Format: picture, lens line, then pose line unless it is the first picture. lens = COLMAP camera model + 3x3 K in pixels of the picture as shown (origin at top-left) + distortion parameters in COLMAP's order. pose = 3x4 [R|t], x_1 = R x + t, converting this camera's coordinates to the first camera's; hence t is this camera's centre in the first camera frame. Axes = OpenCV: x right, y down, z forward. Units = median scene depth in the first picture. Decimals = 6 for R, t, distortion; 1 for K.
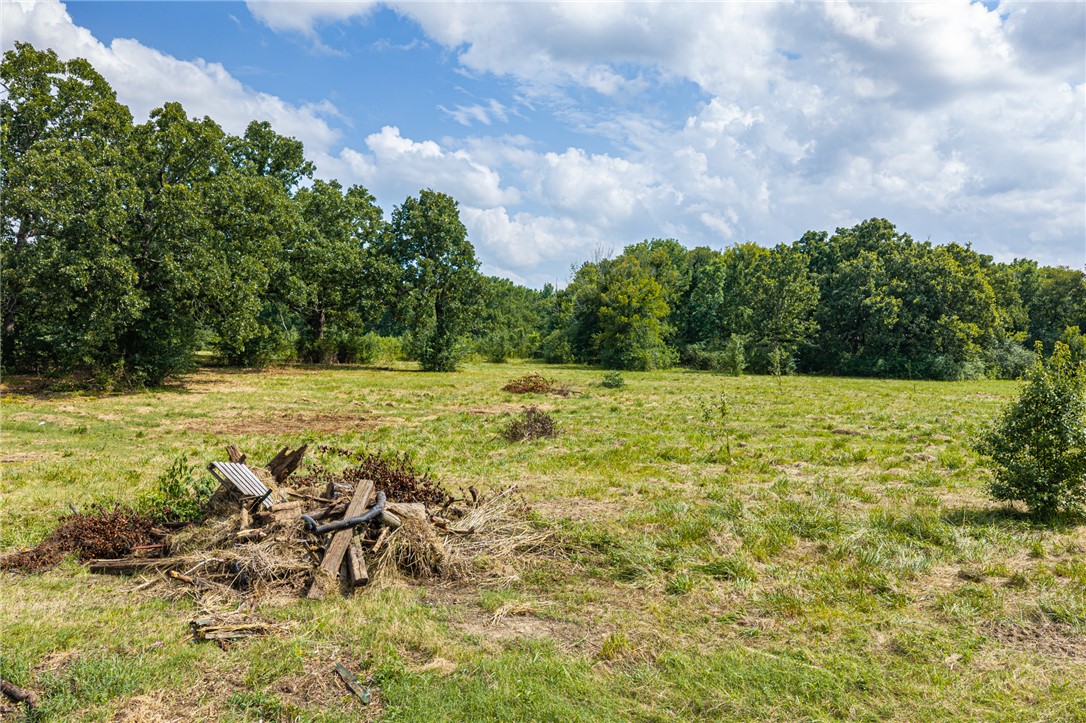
lens RADIAL K [[944.3, 0, 550.4], [0, 944.3, 367.5], [0, 0, 1]] dist [0.001740, -0.002834]
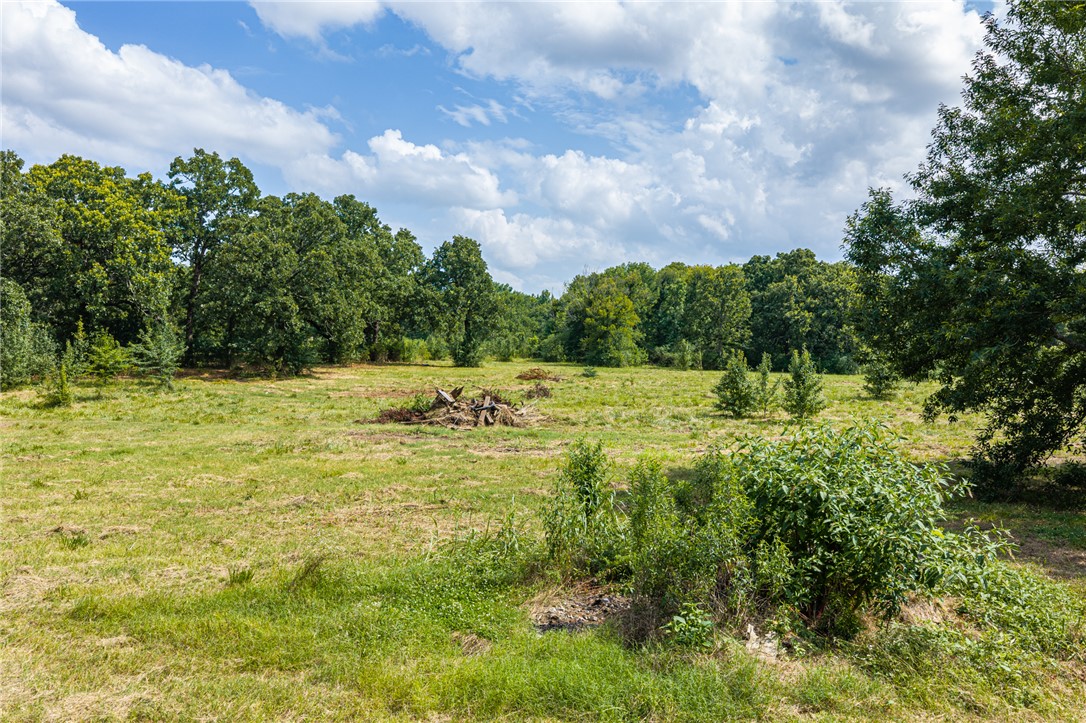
lens RADIAL K [[944.3, 0, 557.0], [0, 944.3, 374.4], [0, 0, 1]] dist [0.001740, -0.002834]
pose [[0.999969, 0.001414, 0.007742, 0.002646], [-0.001469, 0.999974, 0.007097, 0.003371], [-0.007732, -0.007108, 0.999945, -0.245492]]
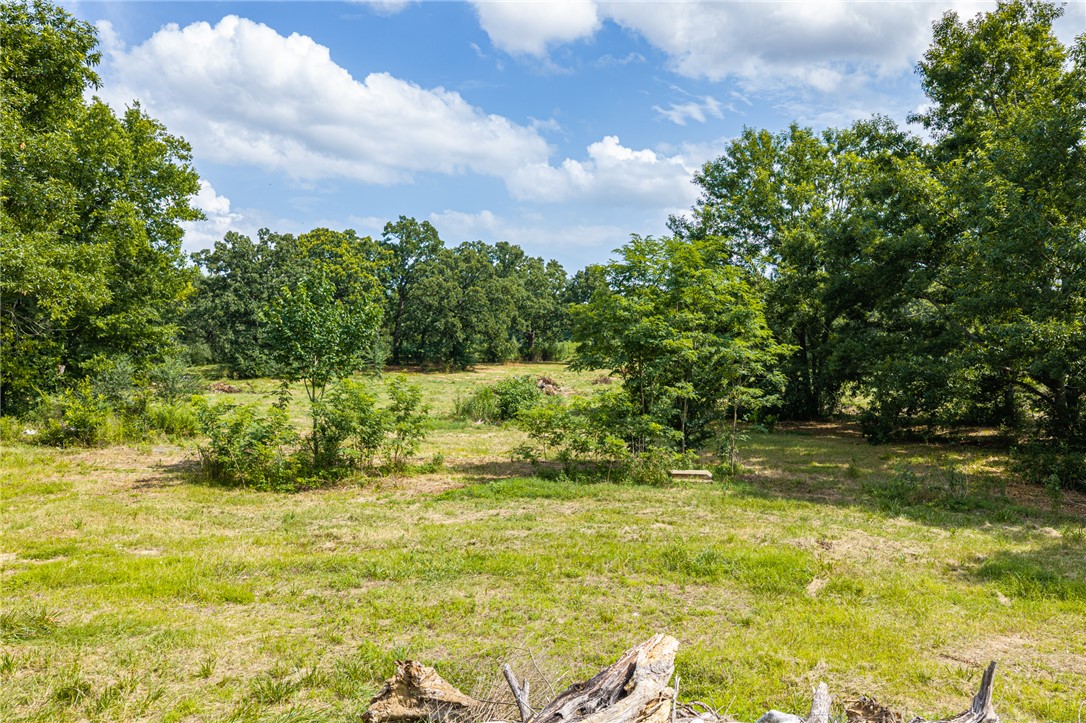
lens RADIAL K [[944.3, 0, 548.3], [0, 944.3, 358.5], [0, 0, 1]] dist [0.001740, -0.002834]
pose [[0.972456, 0.002779, -0.233070, 0.138951], [-0.004405, 0.999969, -0.006456, 0.002440], [0.233045, 0.007305, 0.972439, -0.507981]]
